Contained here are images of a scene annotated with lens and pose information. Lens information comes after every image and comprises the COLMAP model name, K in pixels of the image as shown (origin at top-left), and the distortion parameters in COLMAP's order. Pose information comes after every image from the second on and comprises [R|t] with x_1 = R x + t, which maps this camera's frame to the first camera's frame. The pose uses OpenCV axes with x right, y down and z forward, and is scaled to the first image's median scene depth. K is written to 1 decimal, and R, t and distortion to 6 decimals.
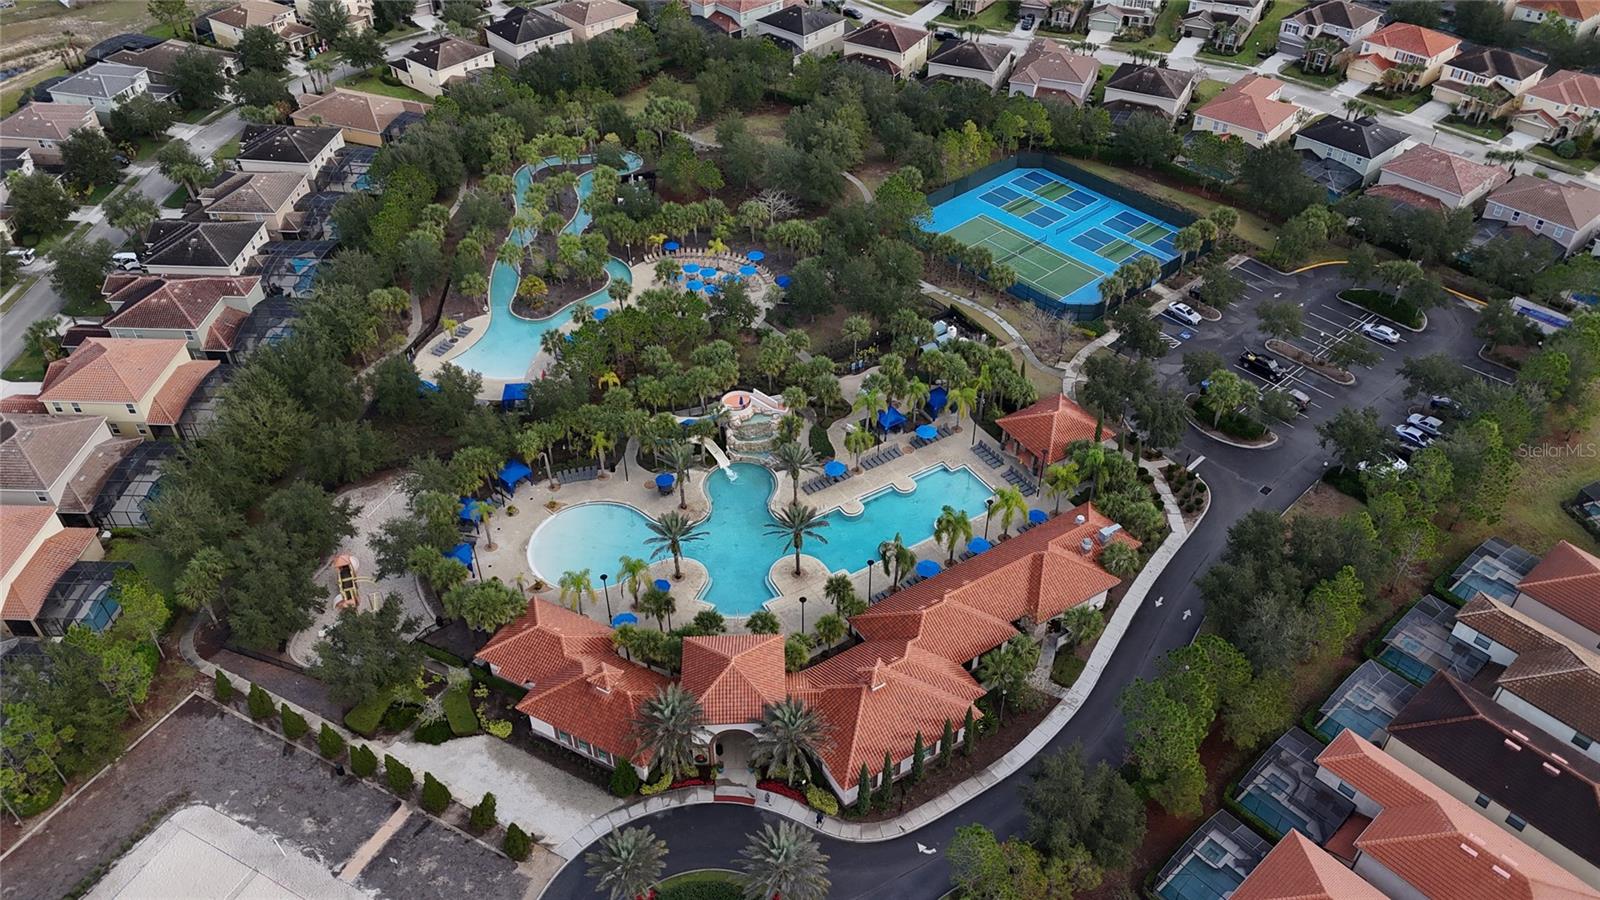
lens RADIAL K [[1174.6, 0, 801.4], [0, 1174.6, 452.8], [0, 0, 1]] dist [0.077626, -0.068738]
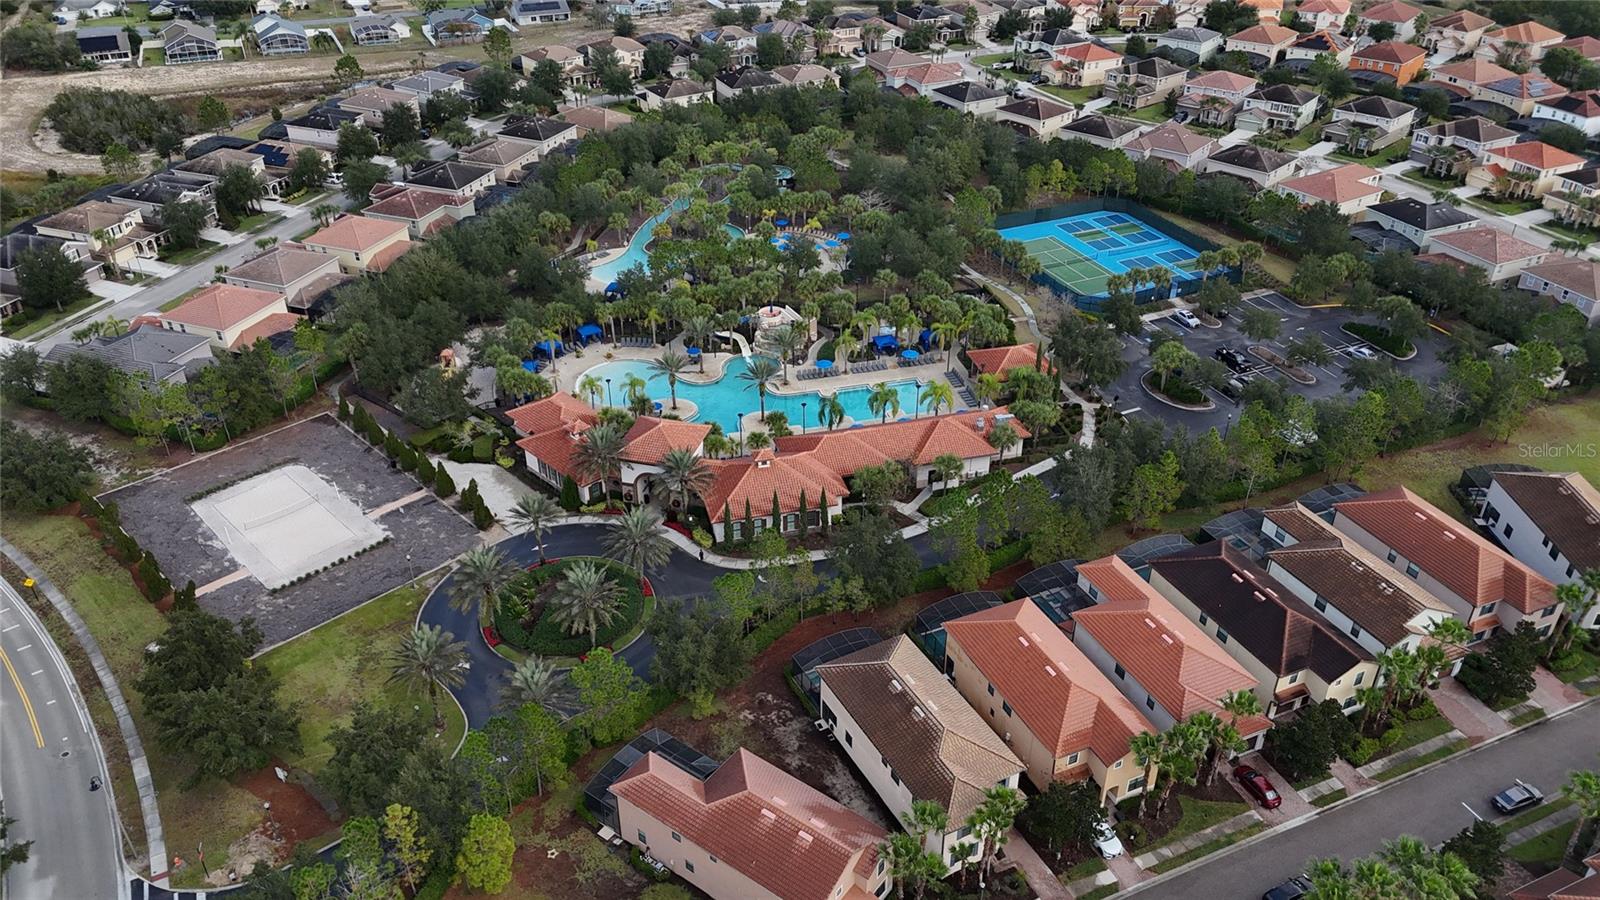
lens RADIAL K [[1174.6, 0, 801.4], [0, 1174.6, 452.8], [0, 0, 1]] dist [0.077626, -0.068738]
pose [[0.954465, 0.162769, -0.250007, 0.305843], [-0.194834, 0.974737, -0.109217, 0.226960], [0.225914, 0.152953, 0.962065, -0.175691]]
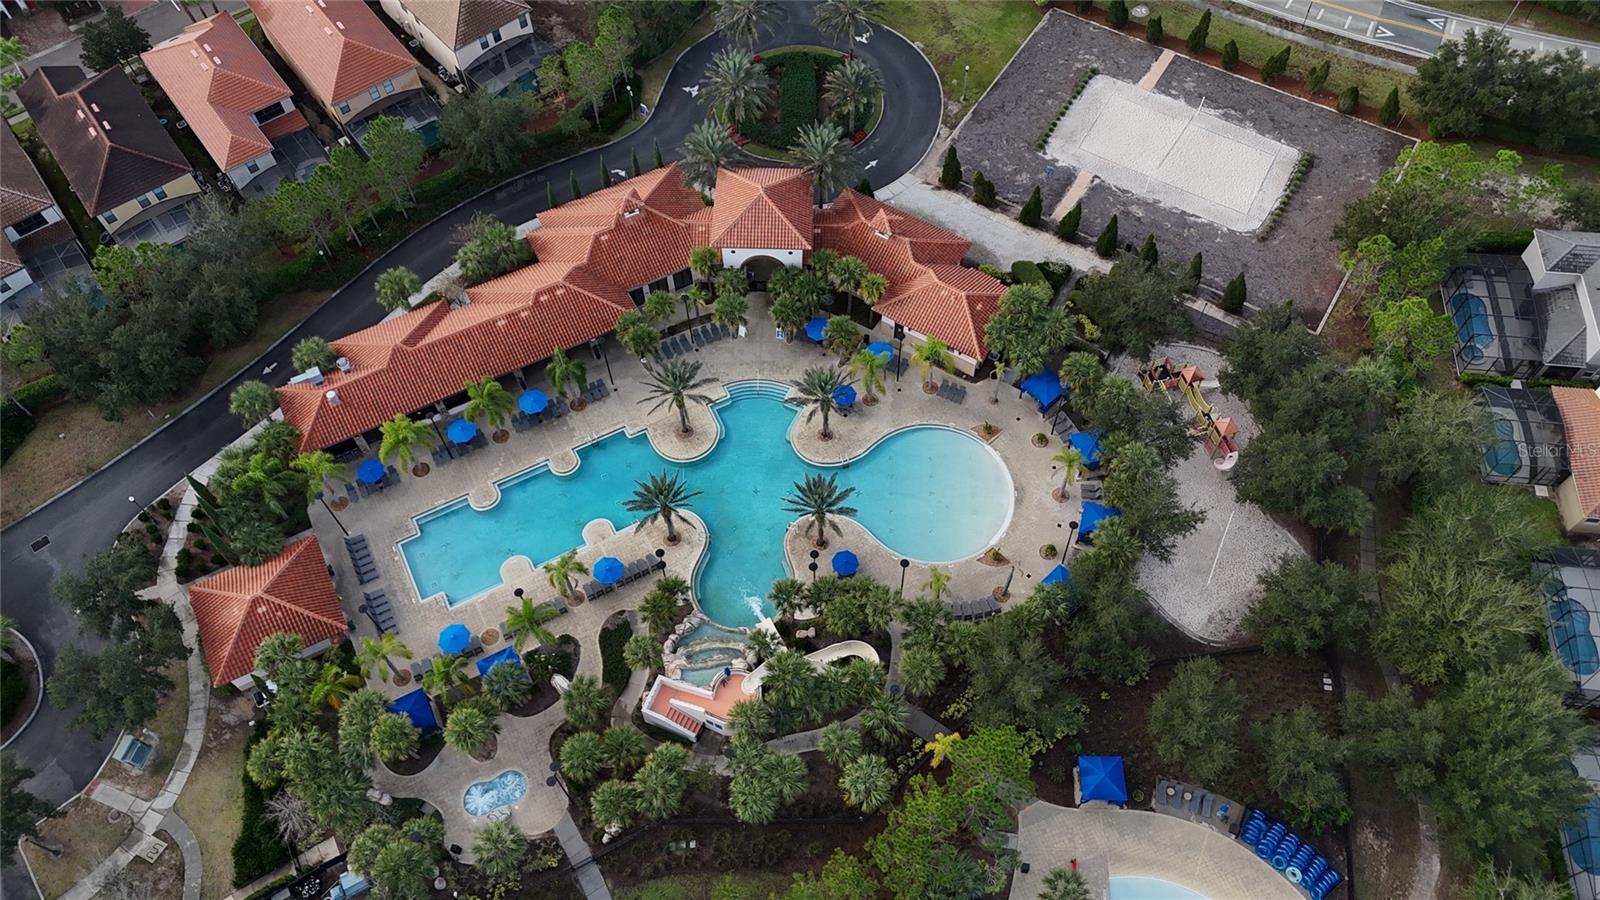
lens RADIAL K [[1174.6, 0, 801.4], [0, 1174.6, 452.8], [0, 0, 1]] dist [0.077626, -0.068738]
pose [[-0.996866, -0.050746, 0.060687, -0.118218], [0.067494, -0.145445, 0.987061, -0.621324], [-0.041263, 0.988064, 0.148414, 0.753527]]
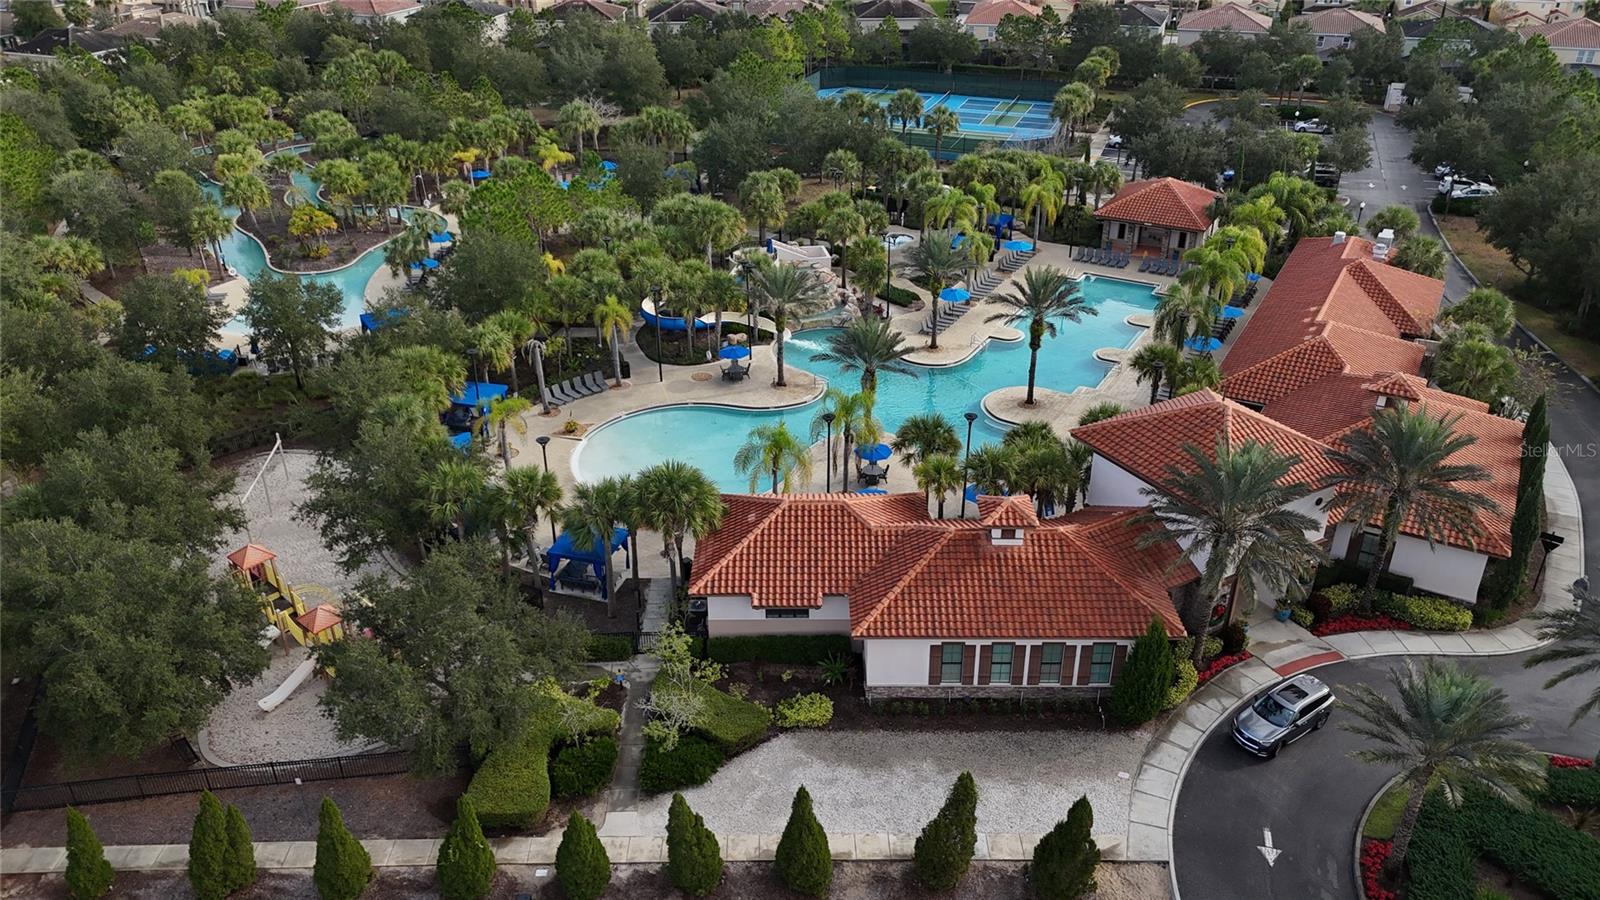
lens RADIAL K [[1174.6, 0, 801.4], [0, 1174.6, 452.8], [0, 0, 1]] dist [0.077626, -0.068738]
pose [[0.886913, -0.221480, 0.405379, -0.312751], [0.297946, 0.944900, -0.135615, 0.148825], [-0.353007, 0.241060, 0.904033, 0.415360]]
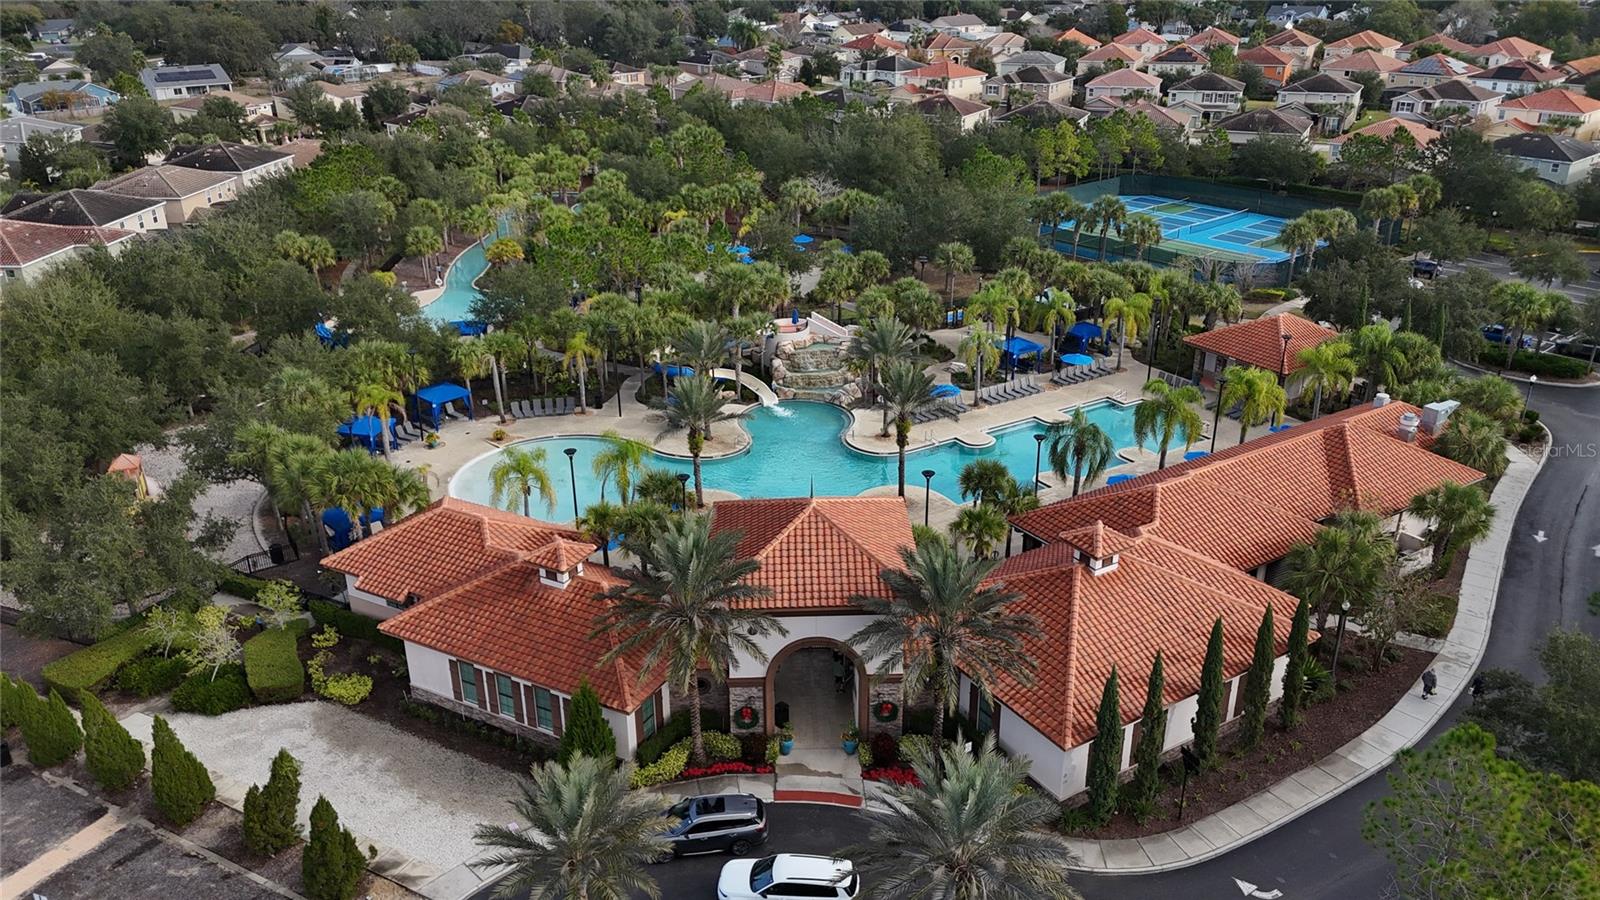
lens RADIAL K [[1174.6, 0, 801.4], [0, 1174.6, 452.8], [0, 0, 1]] dist [0.077626, -0.068738]
pose [[0.999991, -0.001221, -0.004041, -0.043147], [0.000050, 0.960591, -0.277967, 0.206561], [0.004222, 0.277964, 0.960582, 0.360882]]
